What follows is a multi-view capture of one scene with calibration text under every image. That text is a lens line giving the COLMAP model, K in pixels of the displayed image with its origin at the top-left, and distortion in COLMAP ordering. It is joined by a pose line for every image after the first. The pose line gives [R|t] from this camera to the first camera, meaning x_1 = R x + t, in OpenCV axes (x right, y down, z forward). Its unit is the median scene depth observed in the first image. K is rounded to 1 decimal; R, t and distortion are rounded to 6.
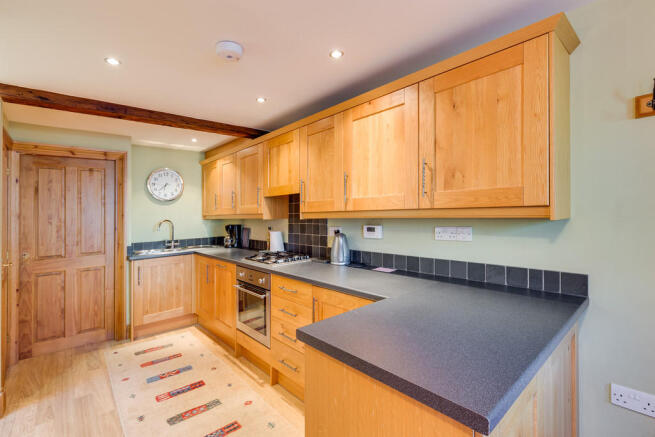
lens RADIAL K [[302.5, 0, 328.3], [0, 302.5, 206.8], [0, 0, 1]] dist [0.000864, -0.000059]
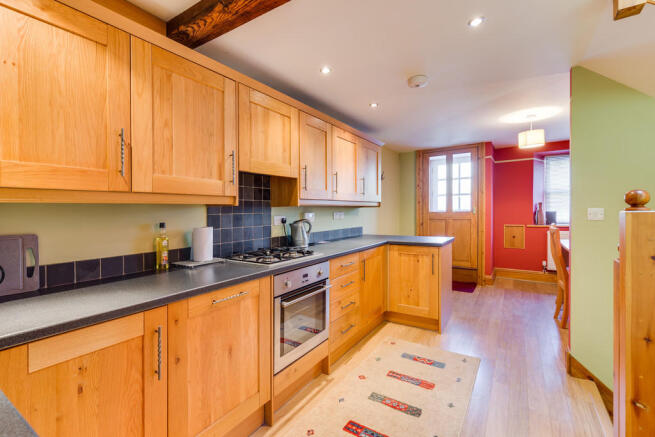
lens RADIAL K [[298.8, 0, 326.4], [0, 298.8, 210.8], [0, 0, 1]] dist [-0.000974, -0.000092]
pose [[-0.275201, -0.002187, 0.961384, -1.060380], [-0.033245, 0.999421, -0.007243, 0.058772], [-0.960812, -0.033955, -0.275114, 1.221398]]
